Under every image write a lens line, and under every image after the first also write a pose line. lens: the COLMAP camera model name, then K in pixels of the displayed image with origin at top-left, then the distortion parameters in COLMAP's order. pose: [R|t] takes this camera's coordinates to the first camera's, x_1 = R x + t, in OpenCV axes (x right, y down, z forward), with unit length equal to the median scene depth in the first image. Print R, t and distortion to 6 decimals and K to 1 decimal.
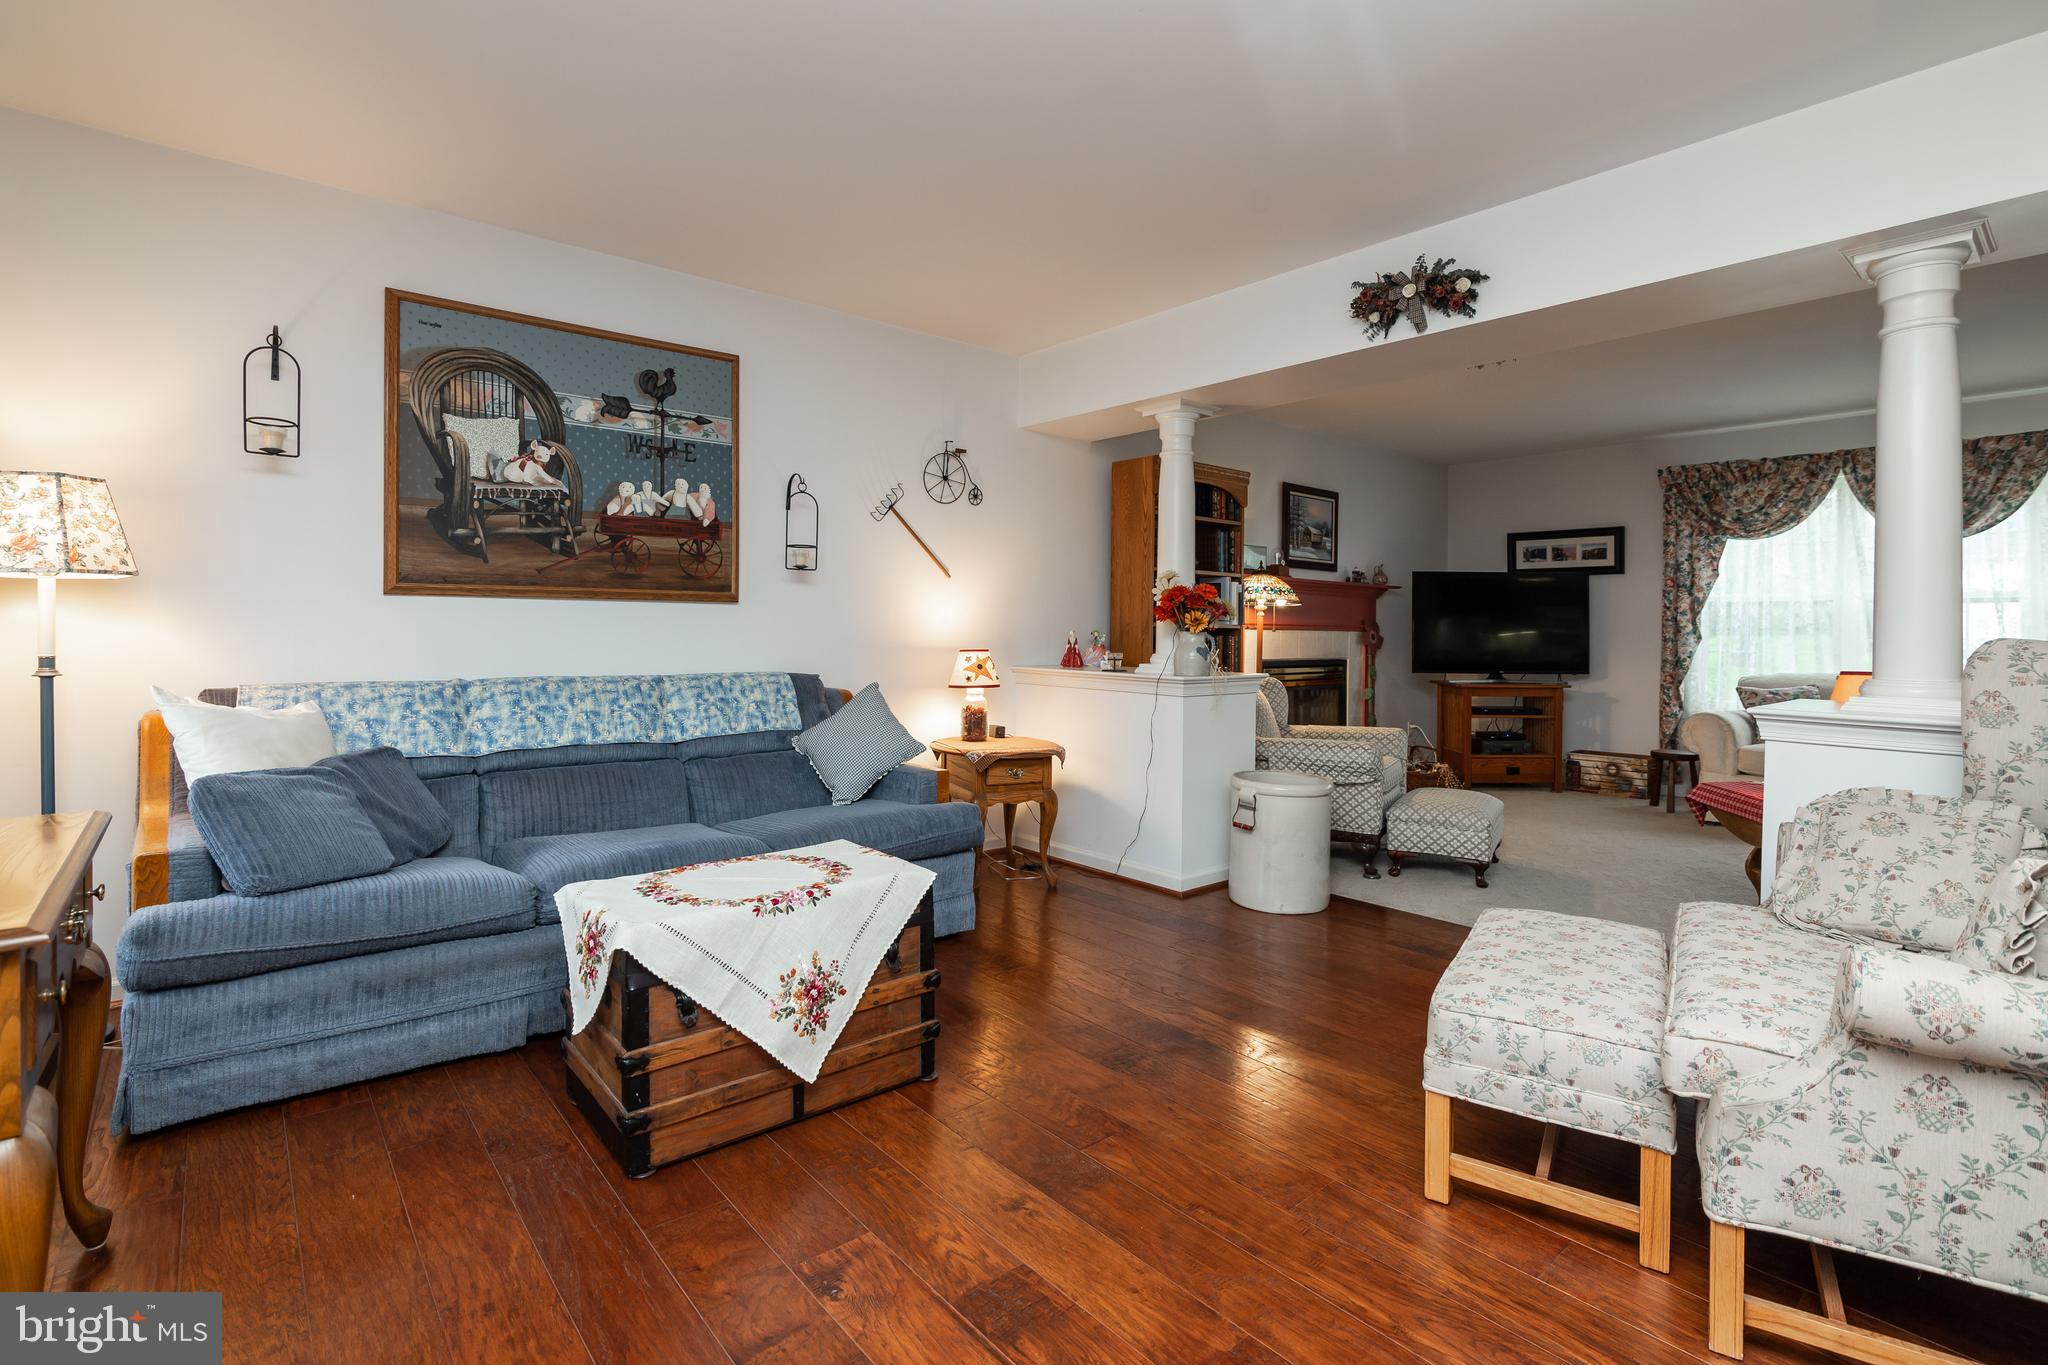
lens RADIAL K [[955.8, 0, 1036.1], [0, 955.8, 640.4], [0, 0, 1]] dist [-0.029682, 0.008846]
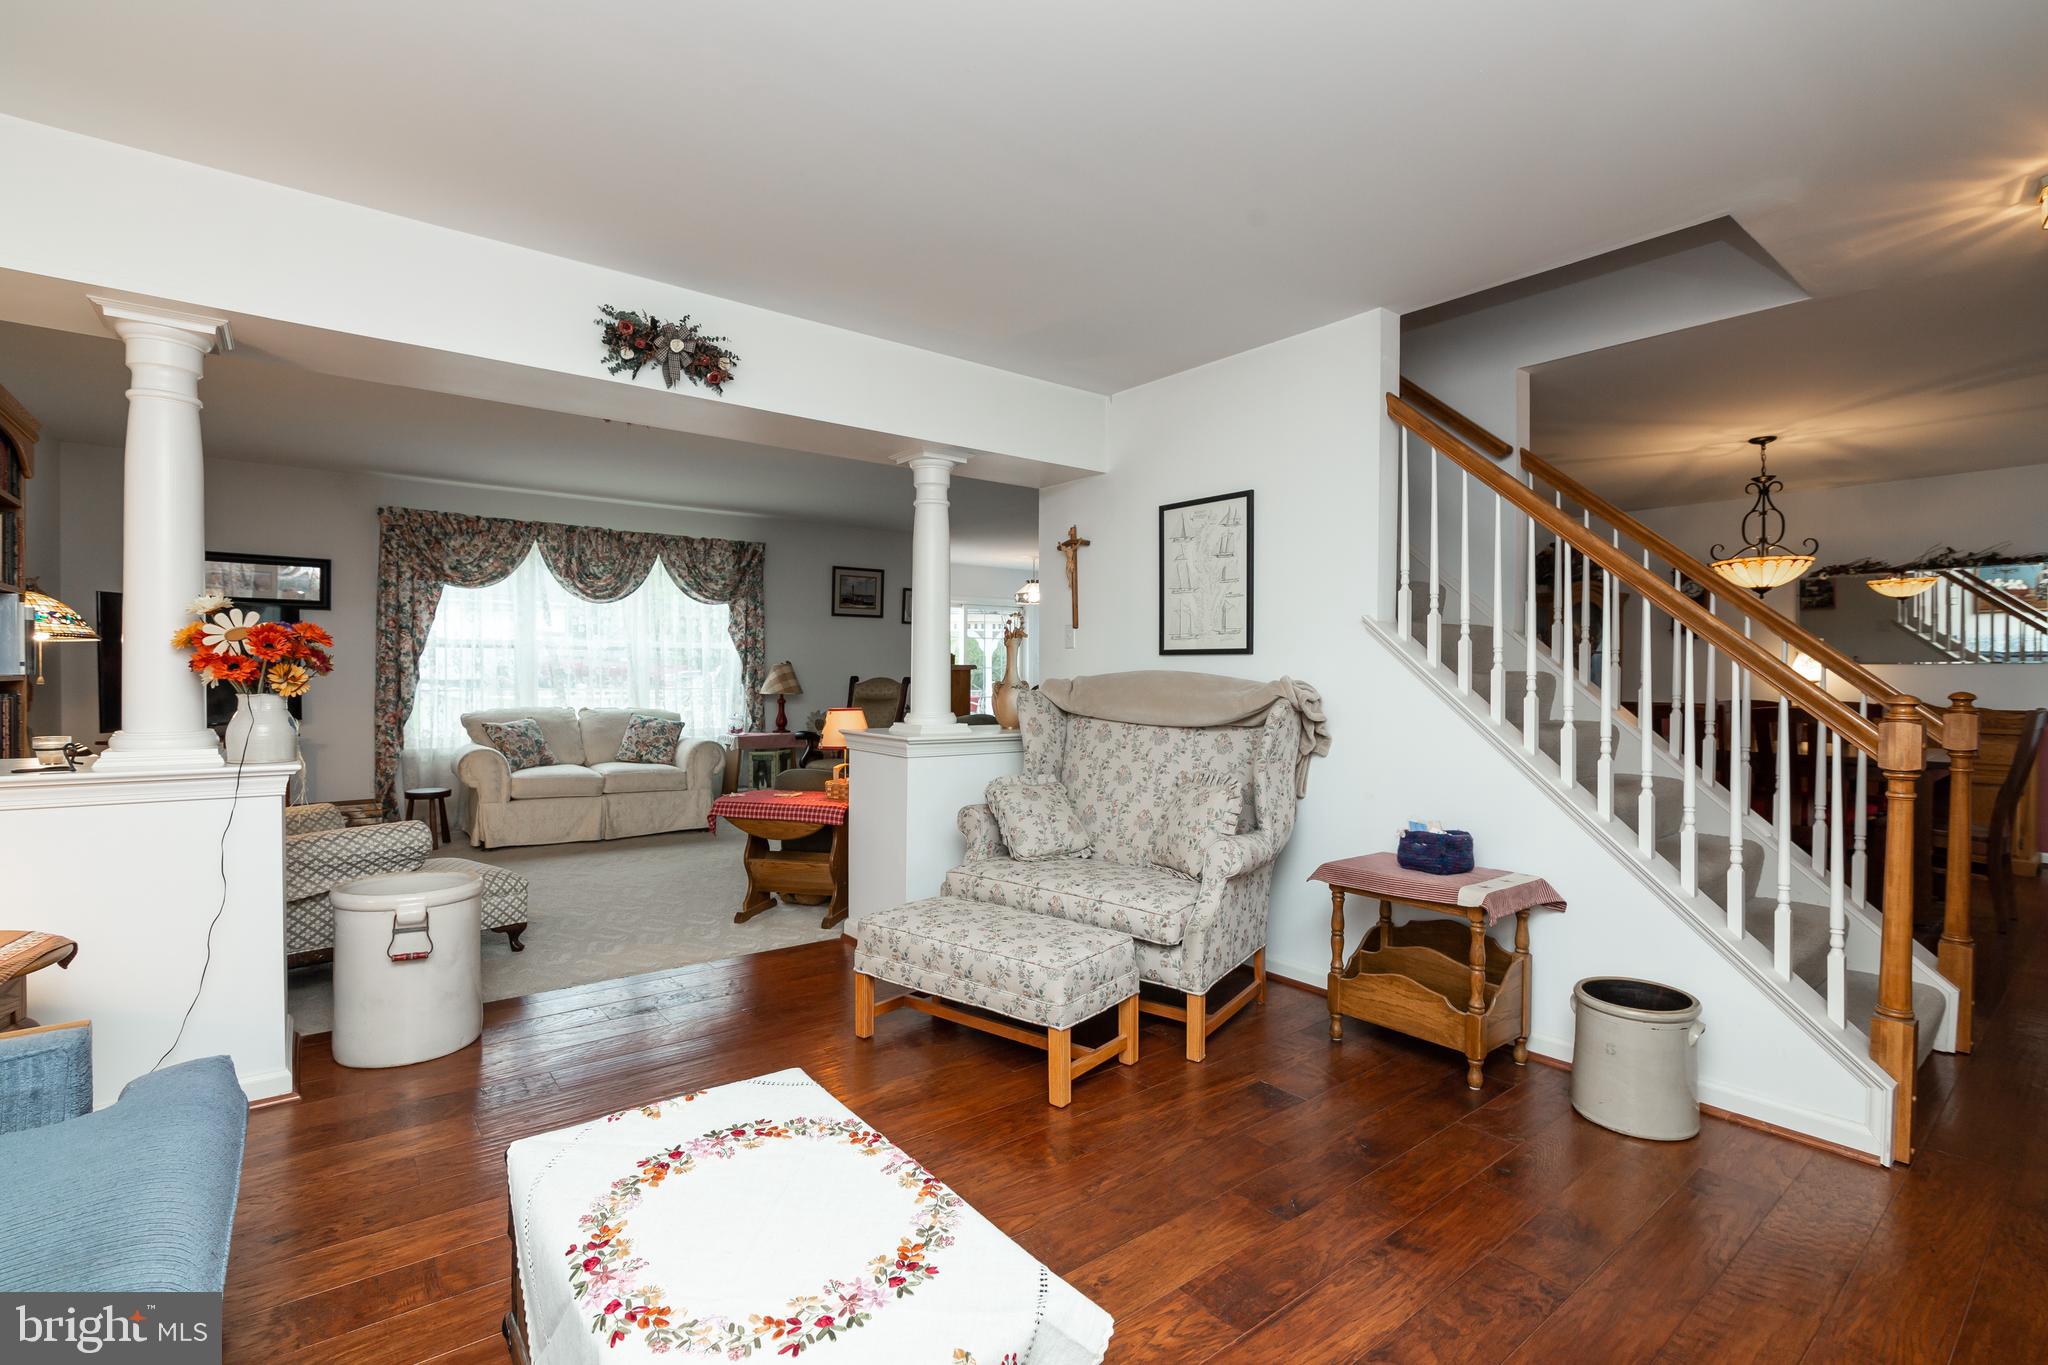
lens RADIAL K [[934.3, 0, 1023.9], [0, 934.3, 684.1], [0, 0, 1]] dist [-0.028386, 0.008610]
pose [[0.040257, -0.023750, 0.998907, -0.486712], [0.002916, 0.999716, 0.023652, -0.031526], [-0.999185, 0.001961, 0.040315, 0.512523]]
